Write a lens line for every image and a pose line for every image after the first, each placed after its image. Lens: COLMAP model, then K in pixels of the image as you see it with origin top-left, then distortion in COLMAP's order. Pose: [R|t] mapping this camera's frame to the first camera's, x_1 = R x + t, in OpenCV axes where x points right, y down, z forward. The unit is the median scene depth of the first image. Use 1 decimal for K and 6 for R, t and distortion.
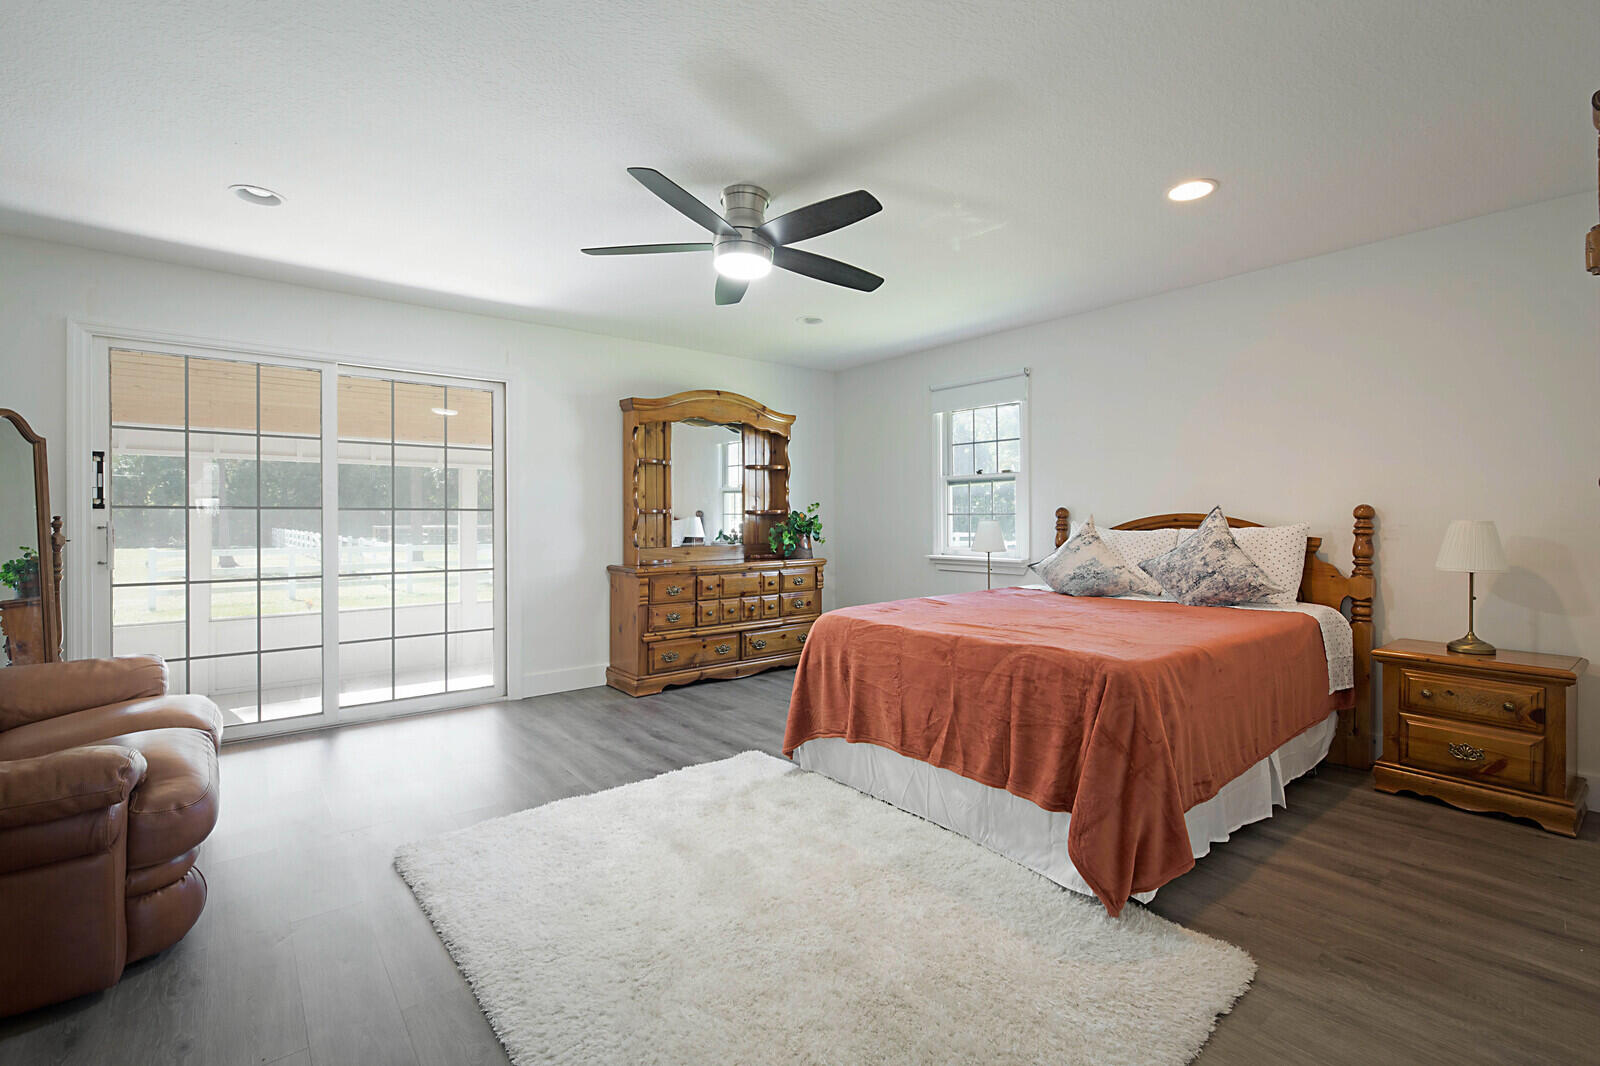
lens RADIAL K [[702.8, 0, 816.5], [0, 702.8, 521.2], [0, 0, 1]] dist [0.000171, -0.000323]
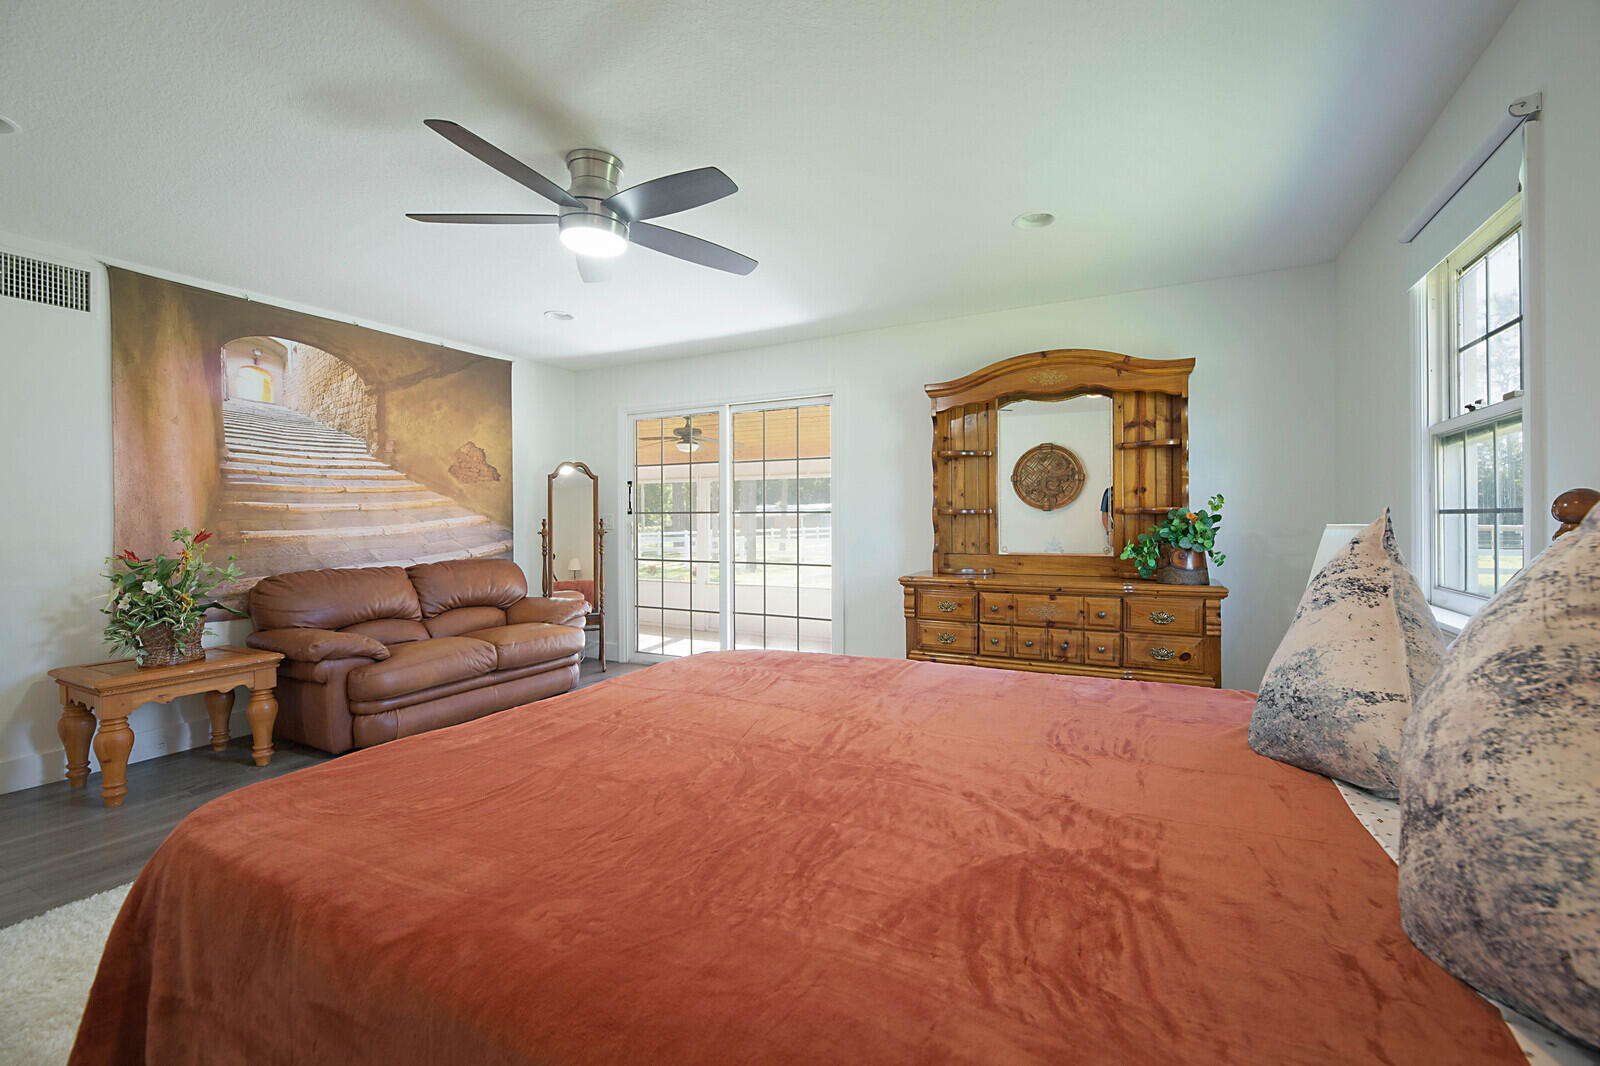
lens RADIAL K [[709.3, 0, 795.1], [0, 709.3, 518.1], [0, 0, 1]] dist [0.000585, 0.000059]
pose [[0.354438, -0.002097, -0.935077, 0.514146], [-0.004869, 0.999980, -0.004088, -0.001948], [0.935067, 0.006002, 0.354420, 0.515379]]
